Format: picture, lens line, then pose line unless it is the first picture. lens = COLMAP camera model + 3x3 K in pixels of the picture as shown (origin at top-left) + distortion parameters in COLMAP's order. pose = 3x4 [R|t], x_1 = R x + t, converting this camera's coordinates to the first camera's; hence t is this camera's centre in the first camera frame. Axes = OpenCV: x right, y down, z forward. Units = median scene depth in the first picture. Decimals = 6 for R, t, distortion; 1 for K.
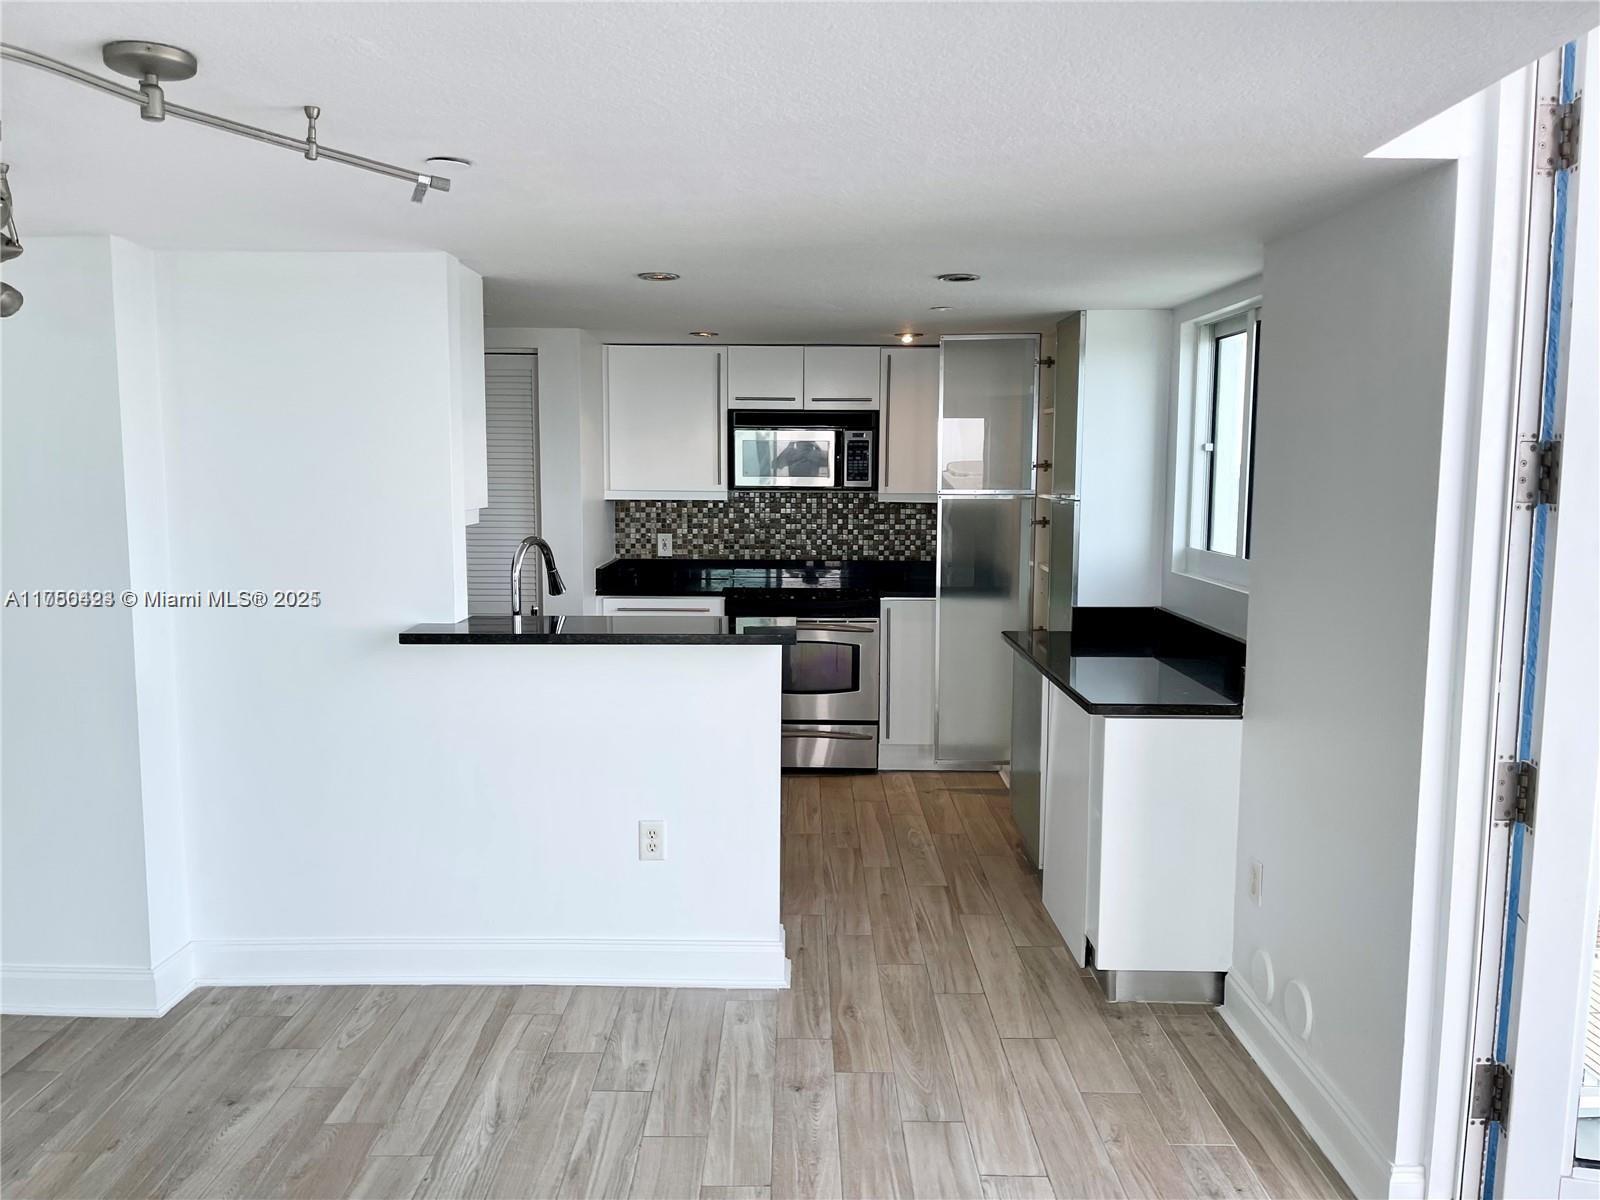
lens RADIAL K [[1214.7, 0, 788.0], [0, 1214.7, 597.9], [0, 0, 1]] dist [0.029472, -0.021304]
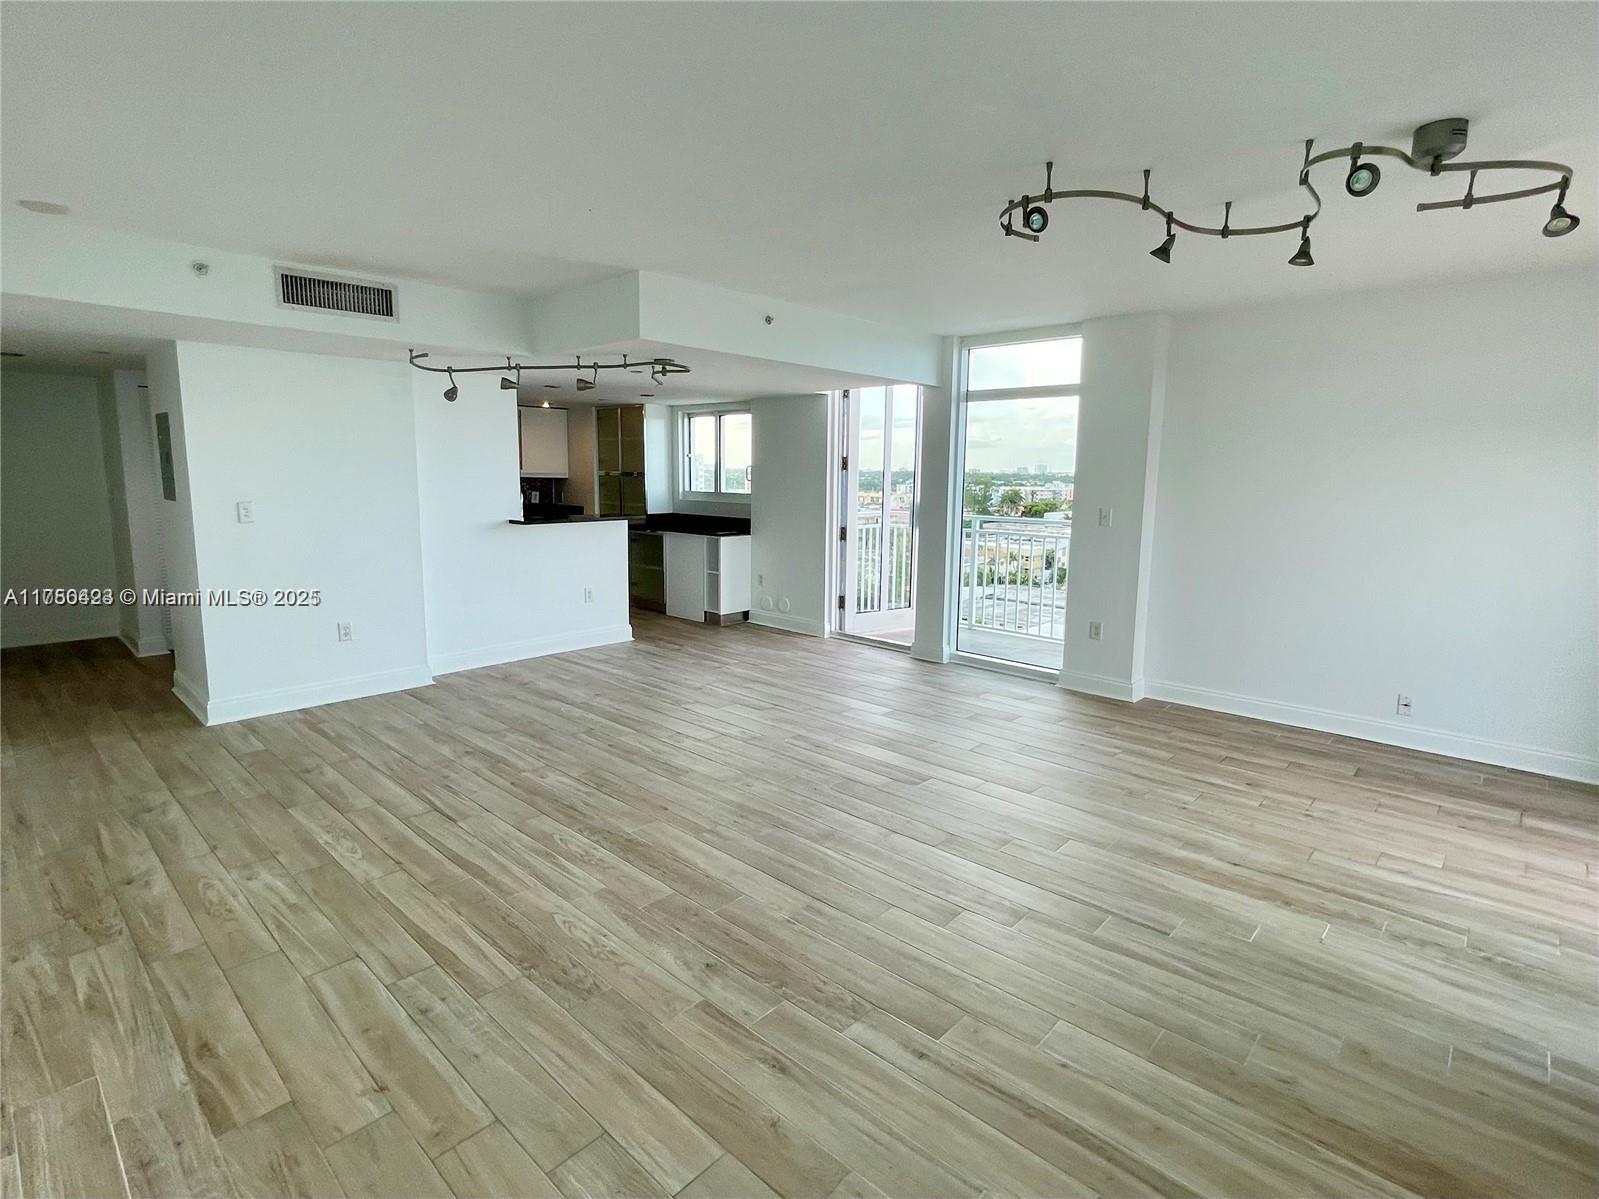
lens RADIAL K [[795.2, 0, 816.7], [0, 795.2, 588.8], [0, 0, 1]] dist [-0.014527, 0.003011]
pose [[0.663096, -0.107250, 0.740811, -0.645205], [0.073412, 0.994229, 0.078227, 0.047800], [-0.744925, 0.002513, 0.667143, -0.345319]]
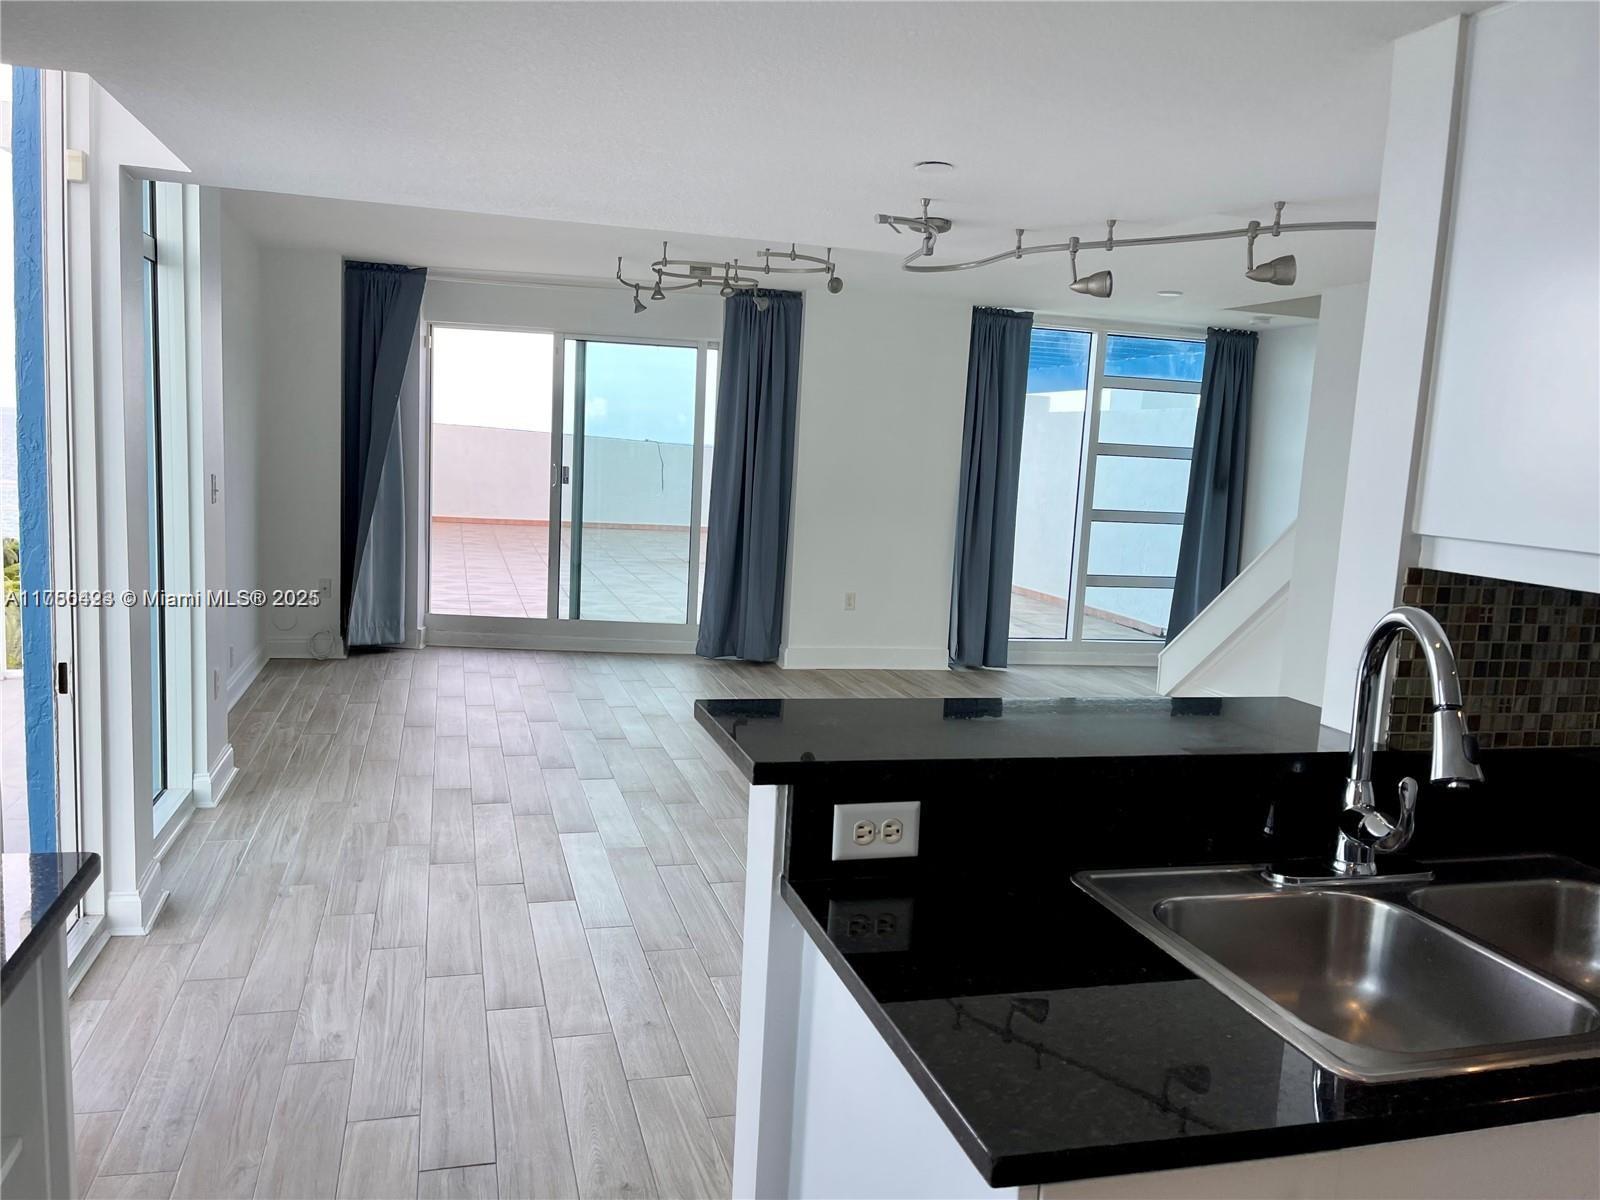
lens RADIAL K [[1214.7, 0, 794.0], [0, 1214.7, 605.9], [0, 0, 1]] dist [0.029472, -0.021304]
pose [[-0.957798, -0.017110, -0.286932, 0.068174], [-0.088202, 0.967565, 0.236724, -0.081150], [0.273575, 0.252042, -0.928241, 0.821487]]
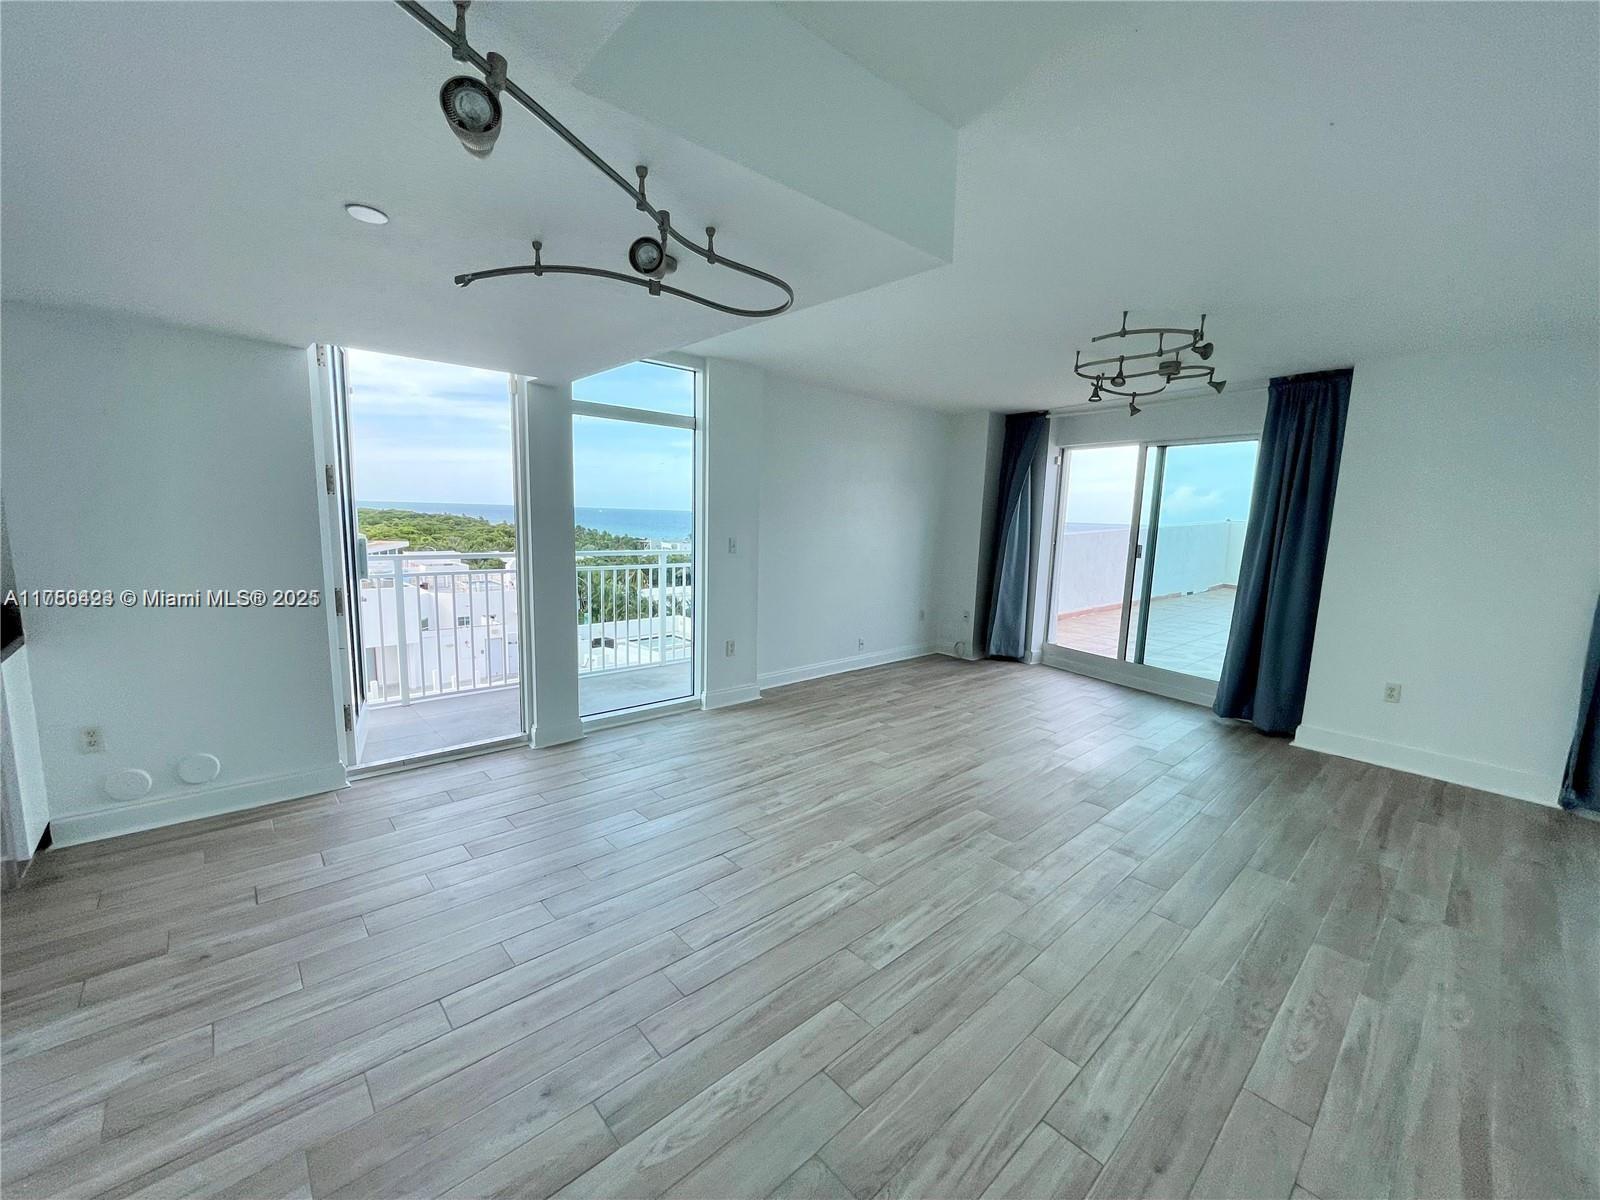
lens RADIAL K [[650.2, 0, 802.1], [0, 650.2, 608.4], [0, 0, 1]] dist [-0.003372, 0.001378]
pose [[-0.683766, -0.133986, 0.717295, -0.418800], [0.048002, 0.972609, 0.227436, -0.036834], [-0.728121, 0.189945, -0.658606, 0.452662]]
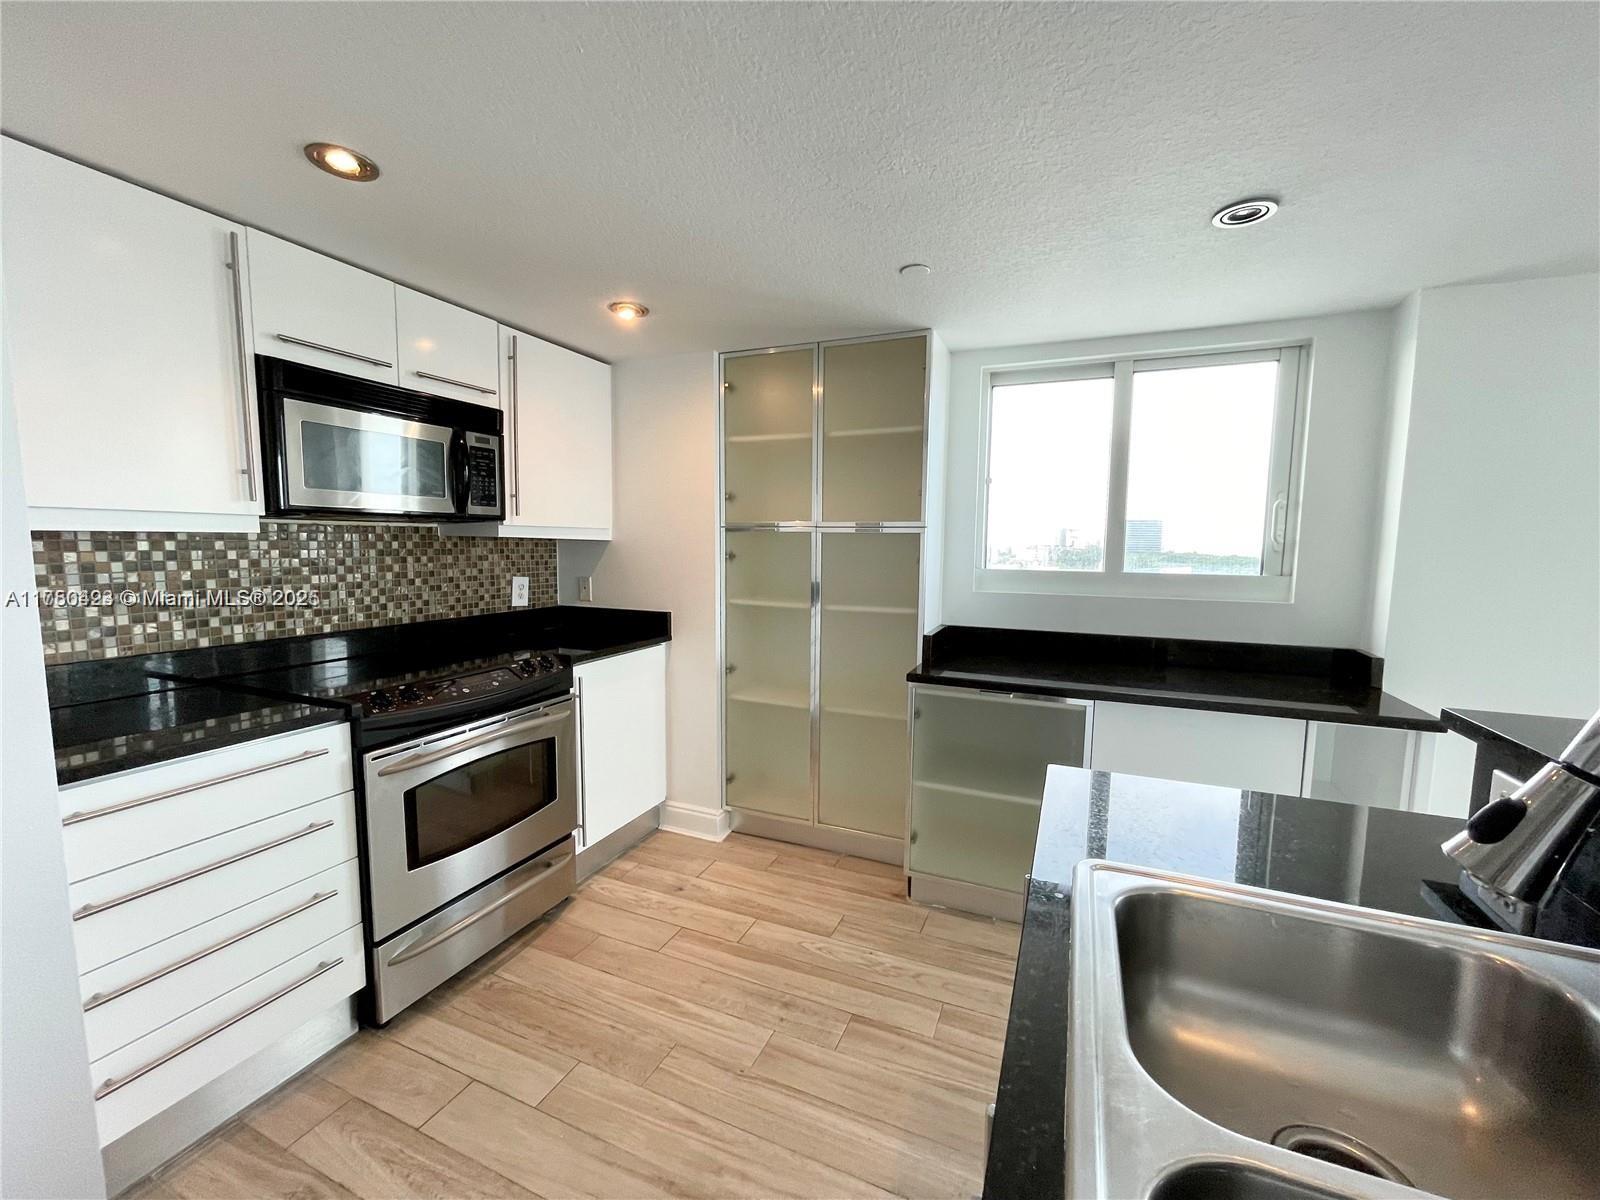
lens RADIAL K [[650.2, 0, 803.7], [0, 650.2, 607.9], [0, 0, 1]] dist [-0.003372, 0.001378]
pose [[0.384740, -0.096060, 0.918013, -0.219645], [0.093738, 0.993494, 0.064673, -0.045187], [-0.918253, 0.061170, 0.391241, 0.686484]]
